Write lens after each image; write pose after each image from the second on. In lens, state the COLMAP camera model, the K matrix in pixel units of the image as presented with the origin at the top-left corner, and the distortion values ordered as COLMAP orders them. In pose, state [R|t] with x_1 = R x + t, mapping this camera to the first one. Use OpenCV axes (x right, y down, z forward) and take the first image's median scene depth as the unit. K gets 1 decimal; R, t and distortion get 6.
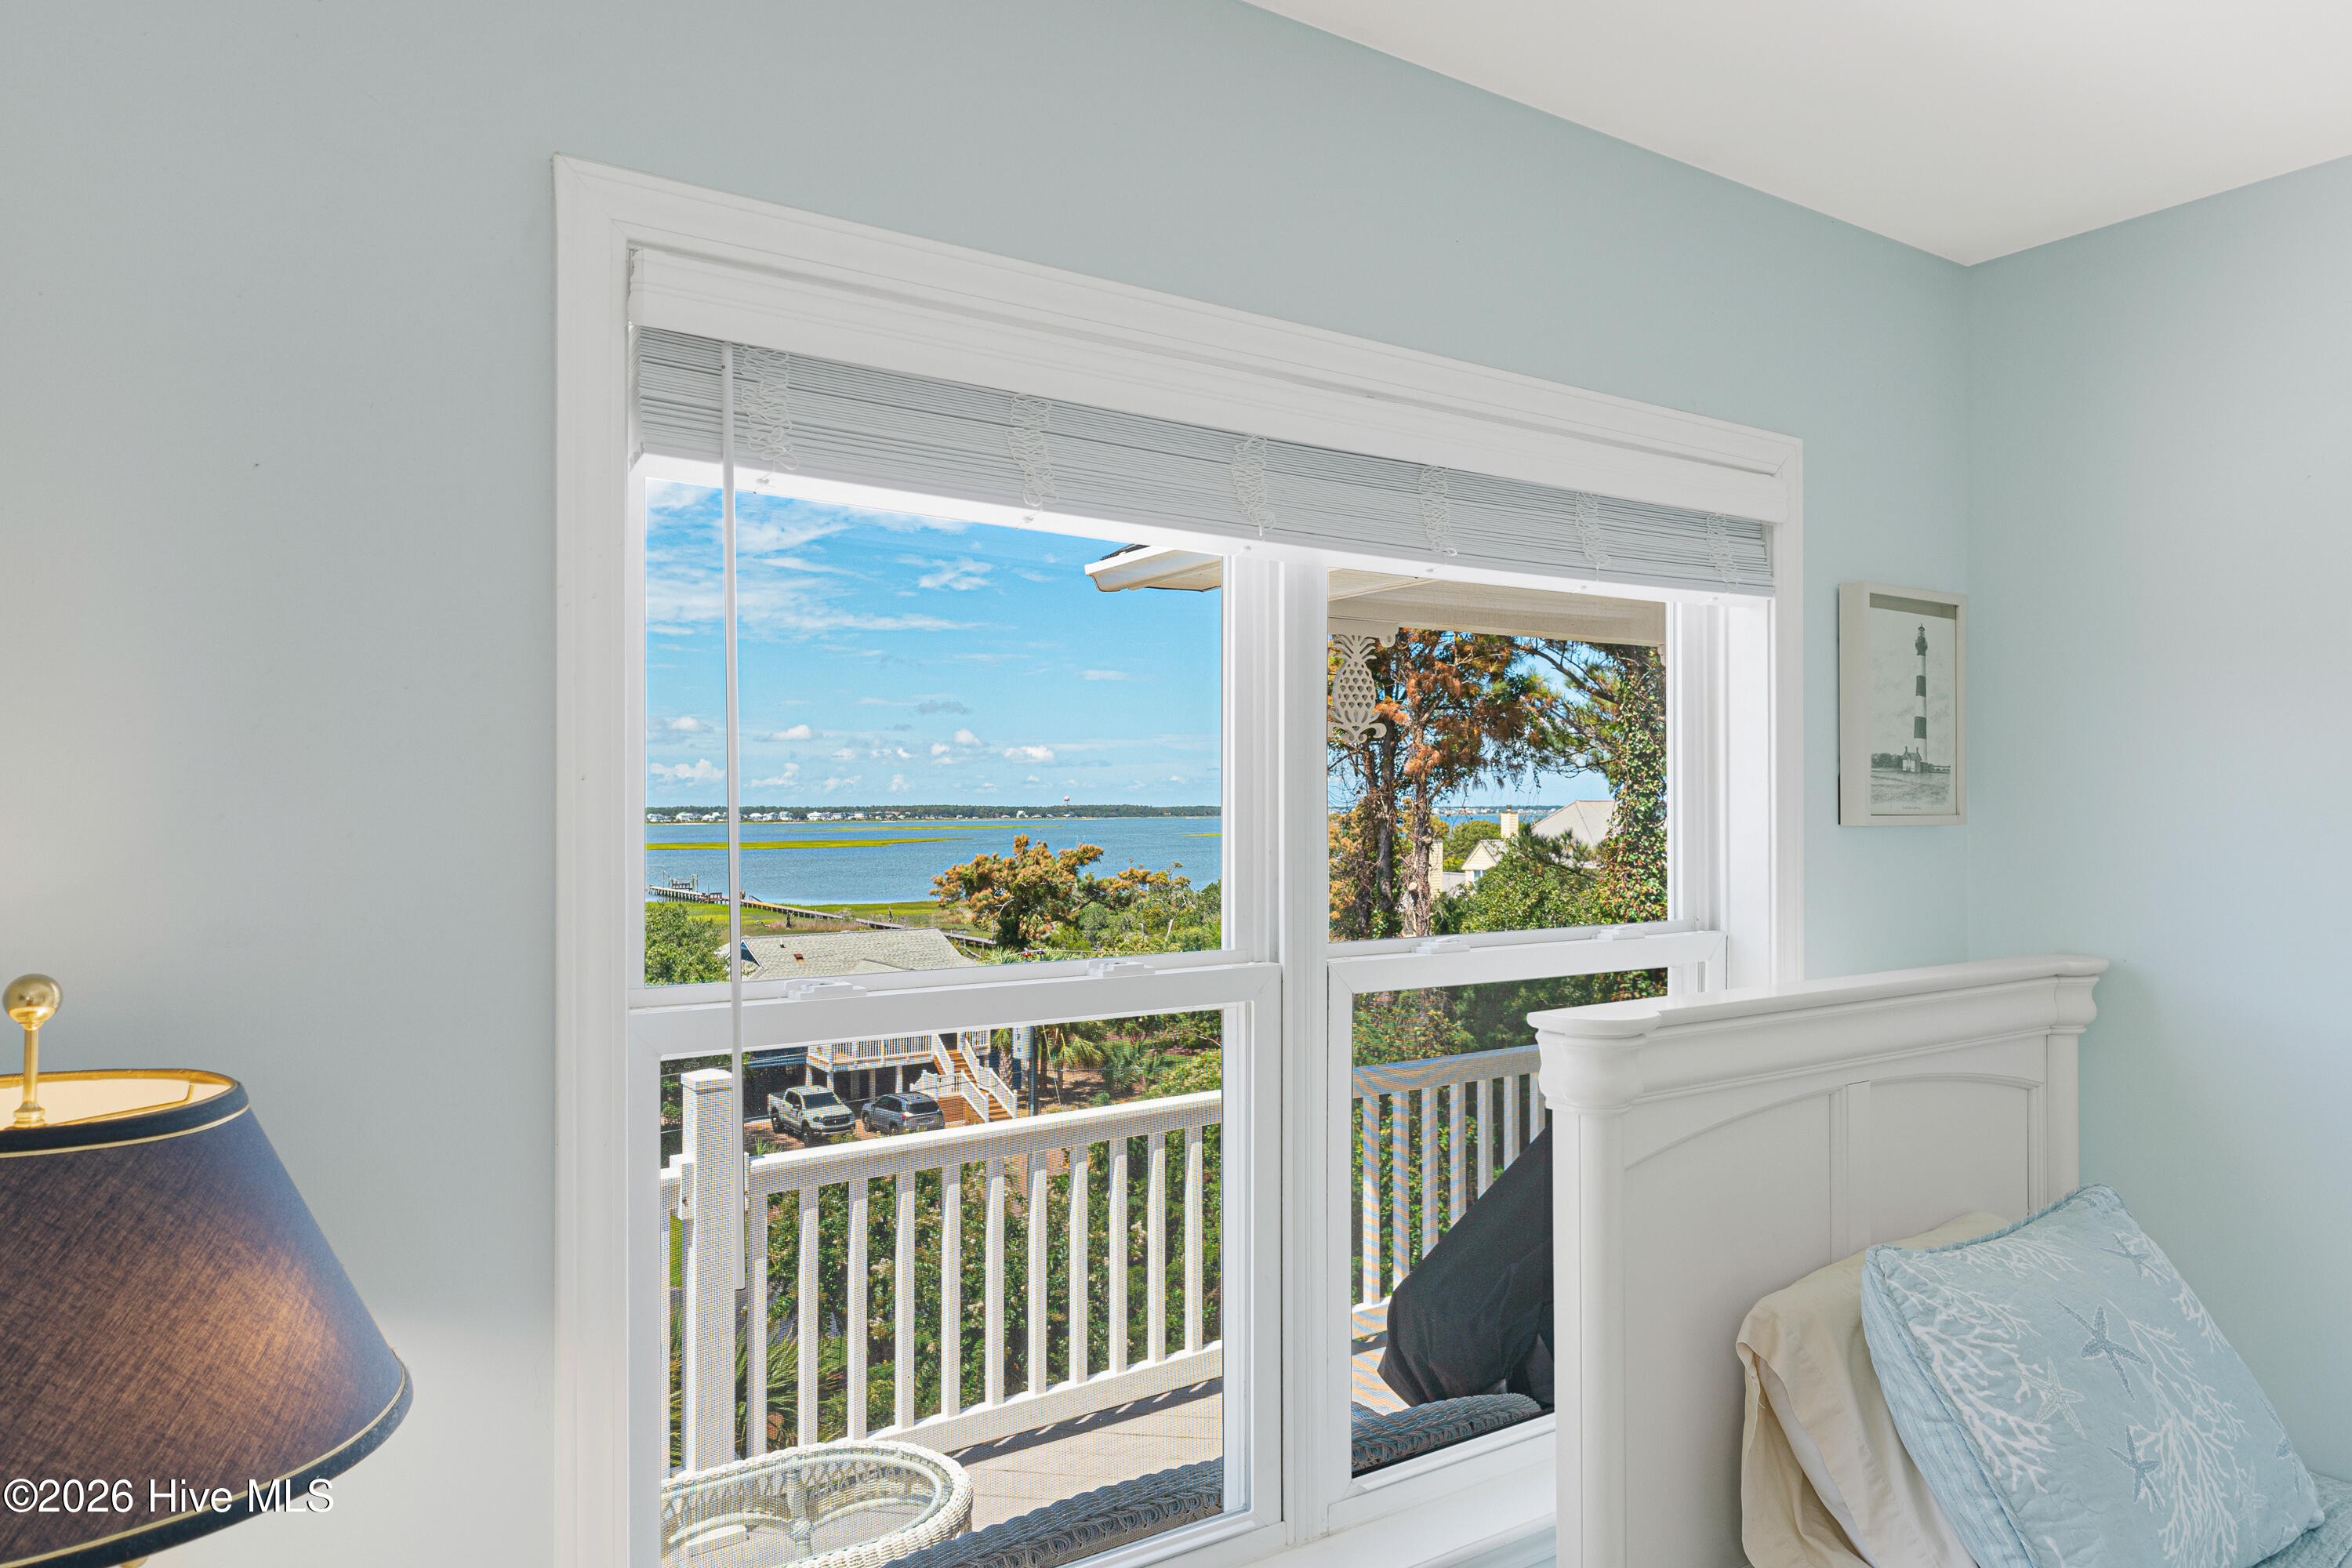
lens RADIAL K [[1493.8, 0, 1174.1], [0, 1493.8, 802.1], [0, 0, 1]] dist [-0.005501, 0.000413]
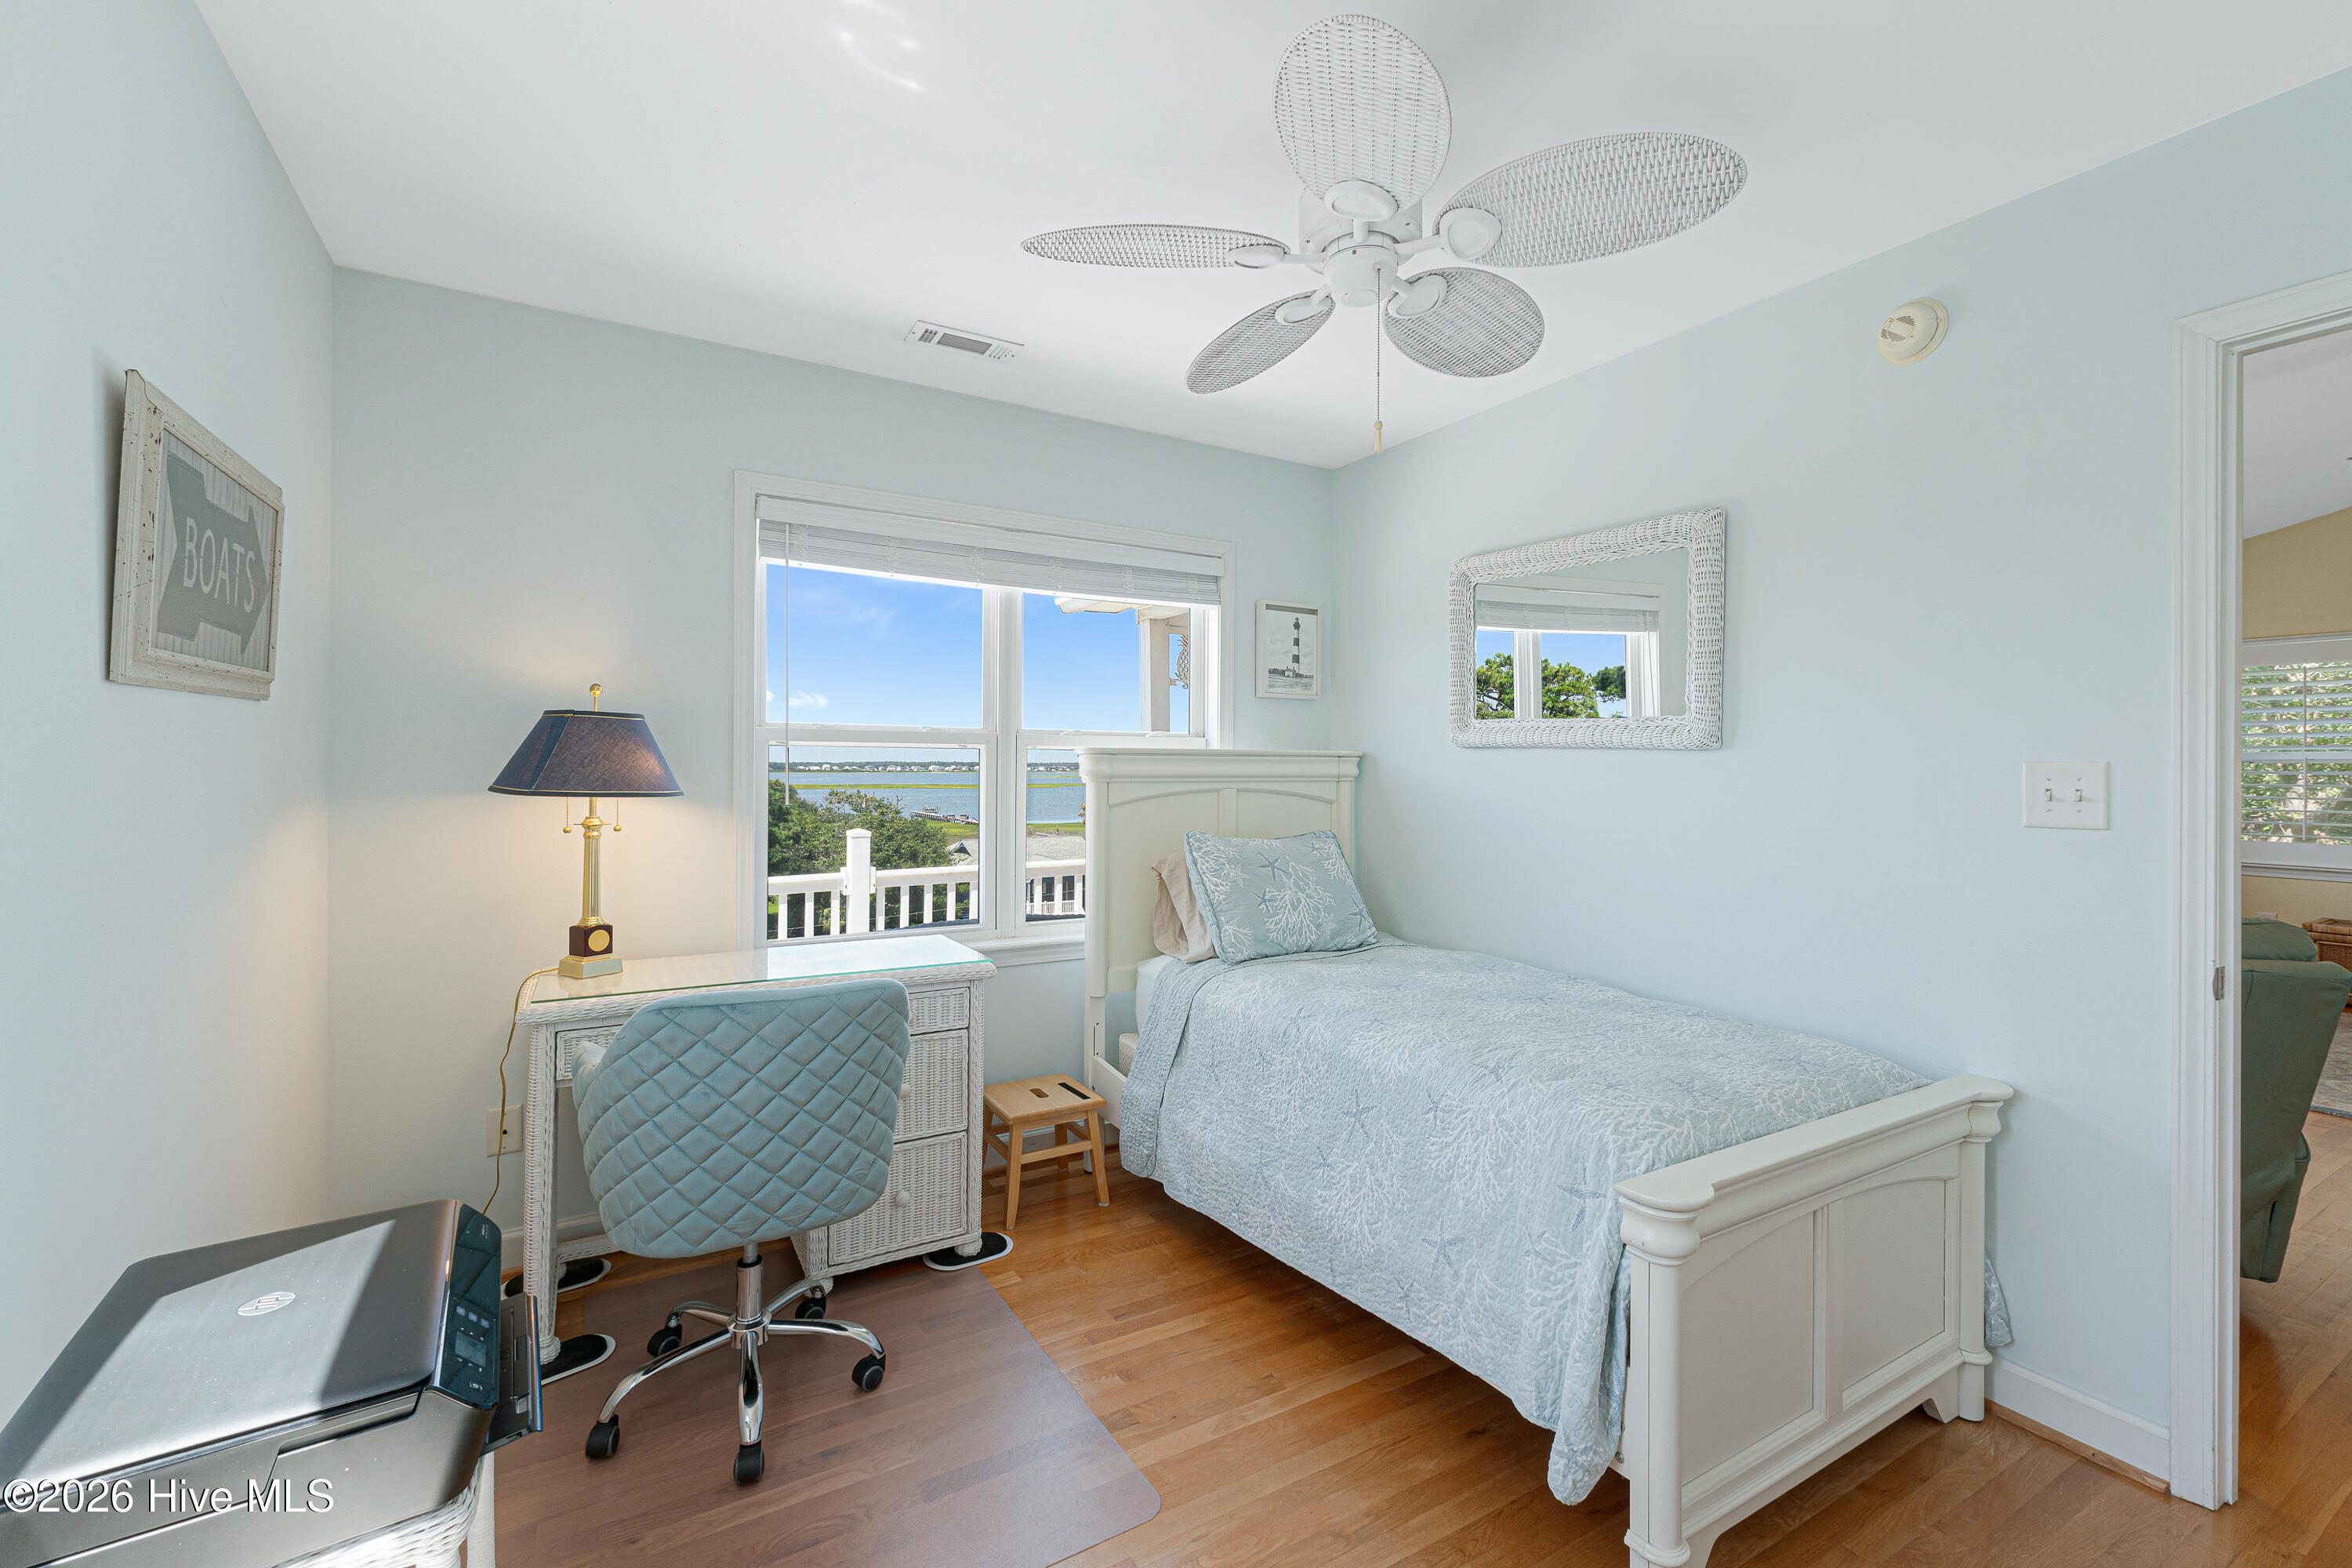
lens RADIAL K [[989.6, 0, 1165.1], [0, 989.6, 767.6], [0, 0, 1]] dist [0.000434, 0.001454]
pose [[0.995581, 0.014629, -0.092756, 0.453182], [-0.014508, 0.999893, 0.001971, 0.134814], [0.092774, -0.000616, 0.995687, -0.676973]]
